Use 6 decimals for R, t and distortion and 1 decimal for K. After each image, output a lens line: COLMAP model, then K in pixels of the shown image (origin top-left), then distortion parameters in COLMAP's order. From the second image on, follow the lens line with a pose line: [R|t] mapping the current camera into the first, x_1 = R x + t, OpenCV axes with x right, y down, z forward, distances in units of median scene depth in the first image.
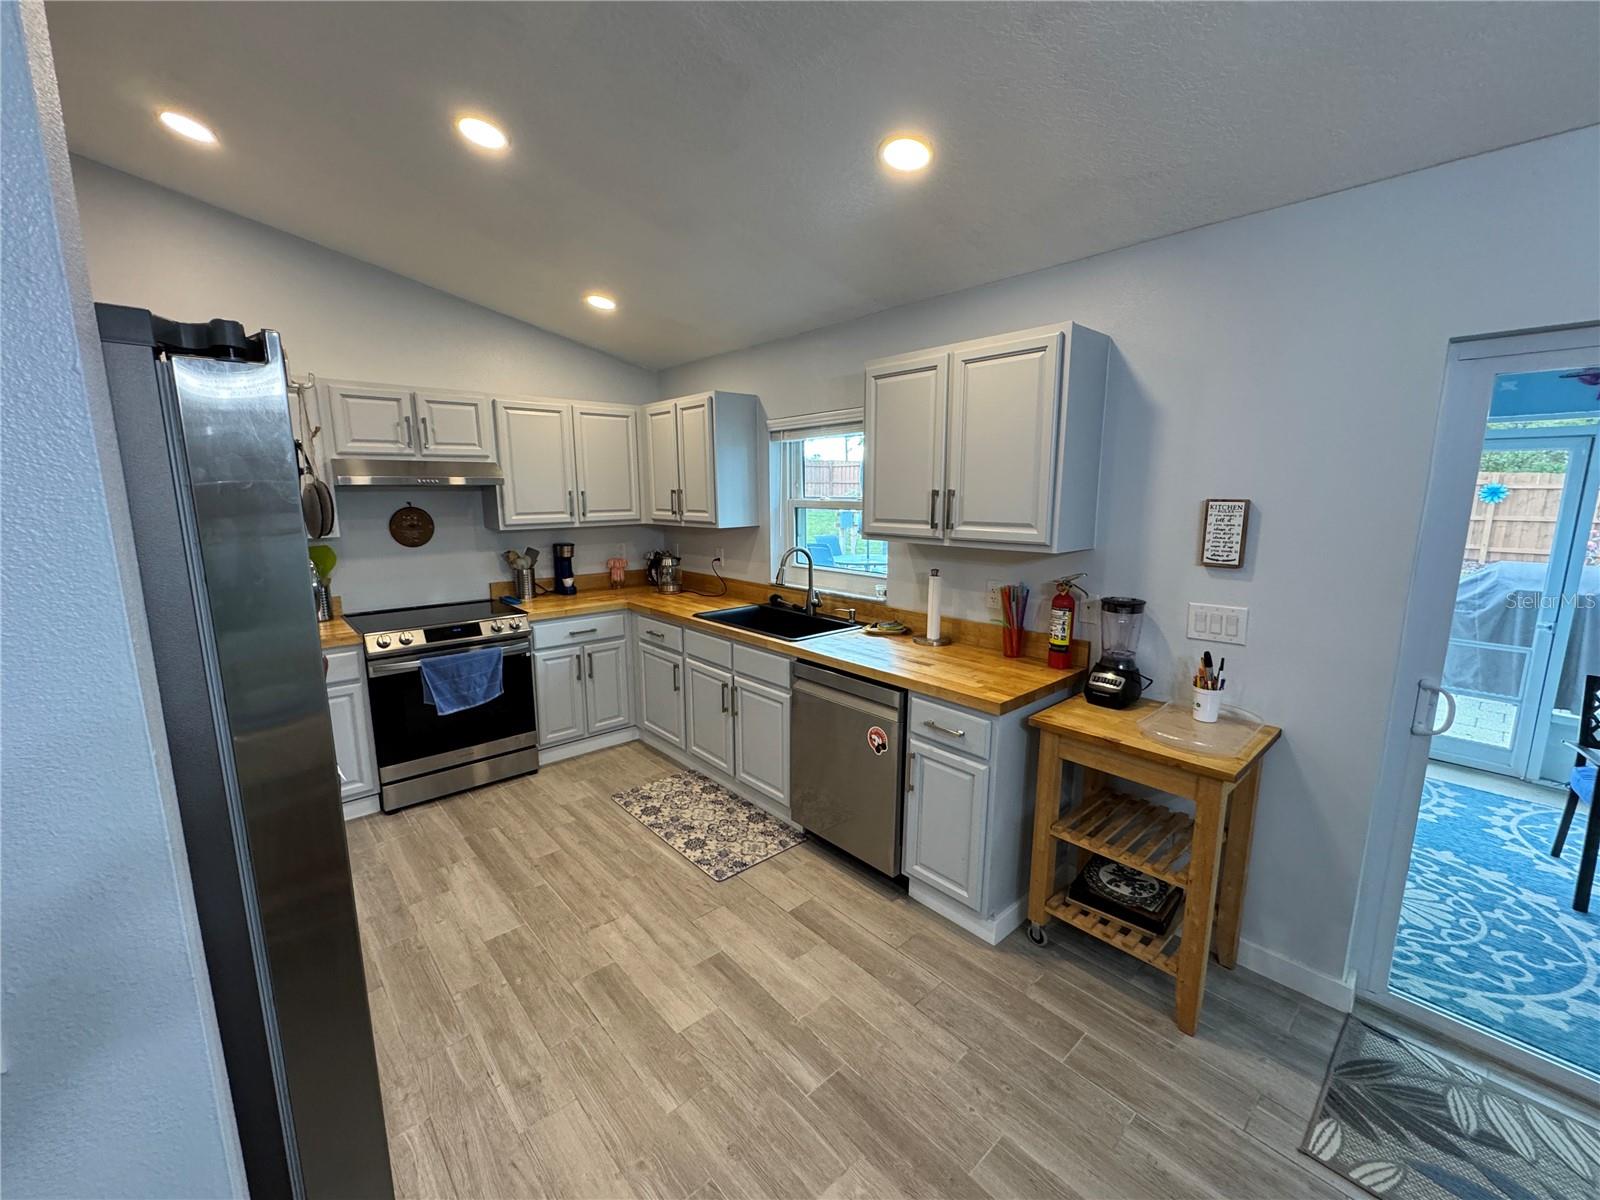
lens RADIAL K [[644.3, 0, 800.2], [0, 644.3, 596.5], [0, 0, 1]] dist [0.001763, -0.001246]
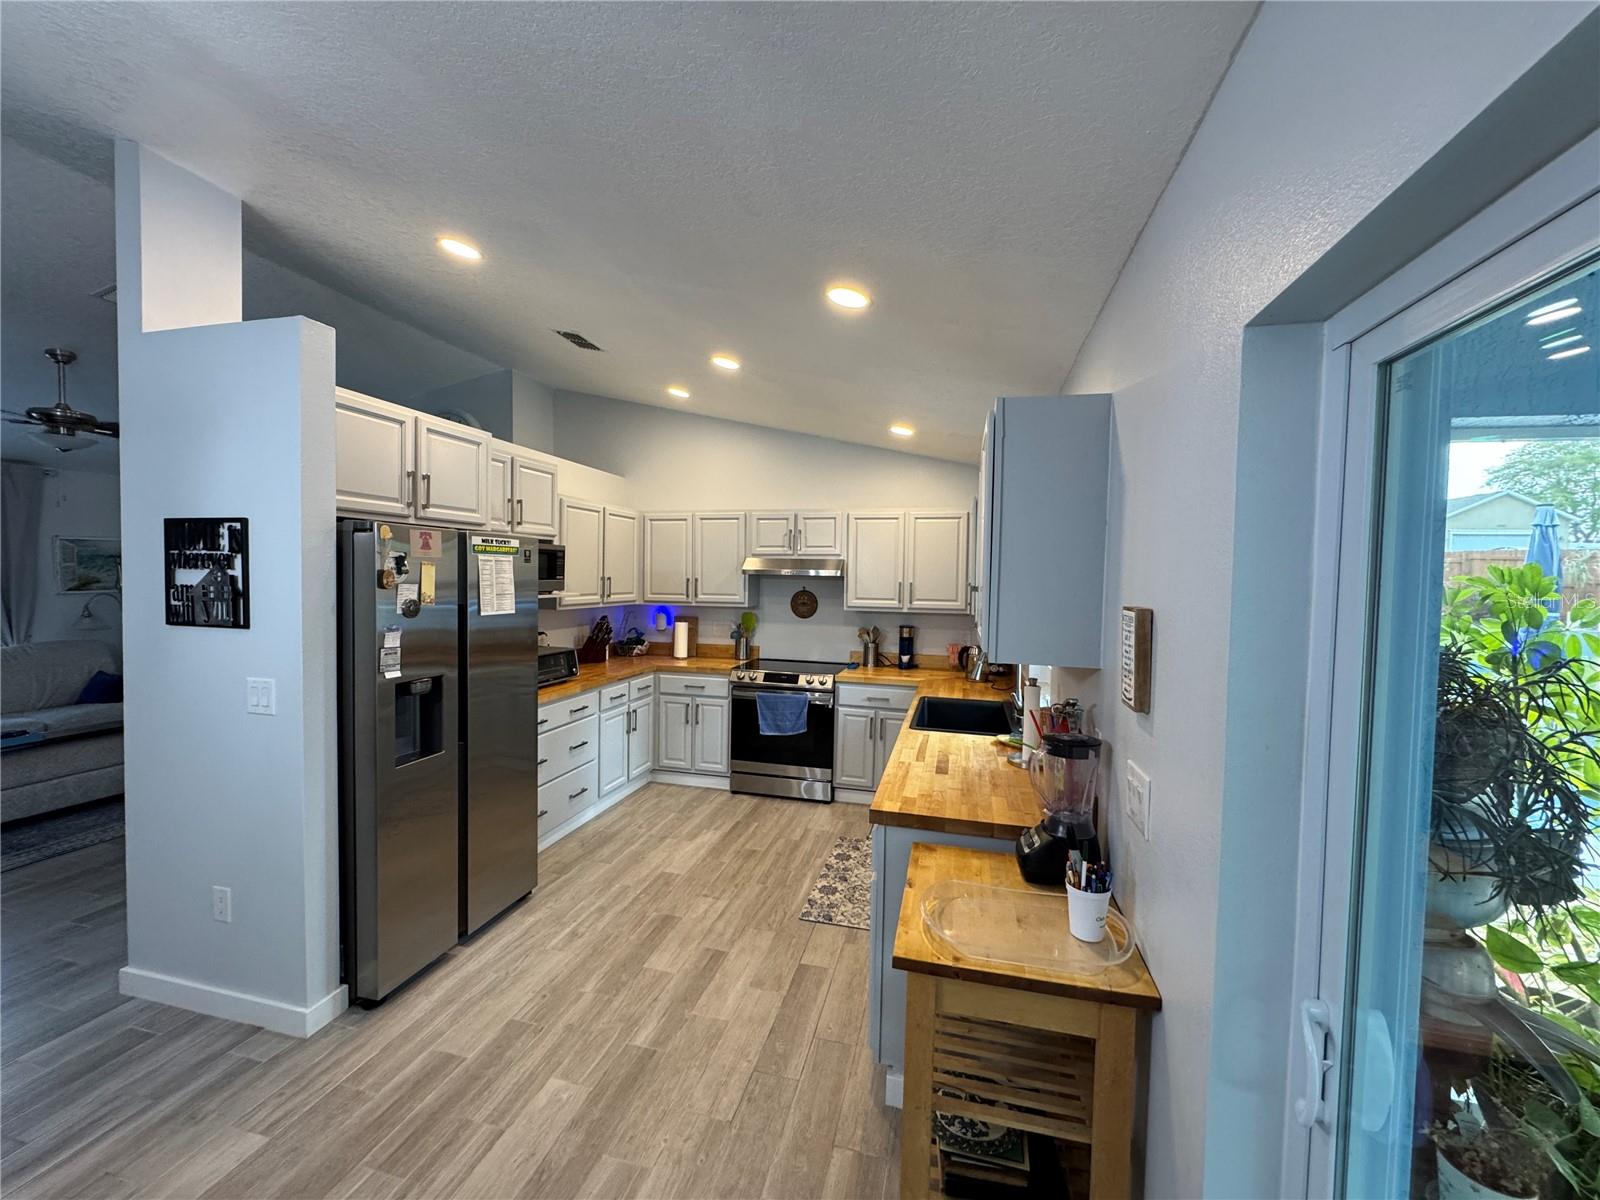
lens RADIAL K [[644.3, 0, 799.5], [0, 644.3, 597.2], [0, 0, 1]] dist [0.001763, -0.001246]
pose [[0.563016, 0.040236, -0.825466, 0.668910], [-0.157635, 0.985705, -0.059470, -0.043501], [0.811273, 0.163604, 0.561311, 0.223346]]
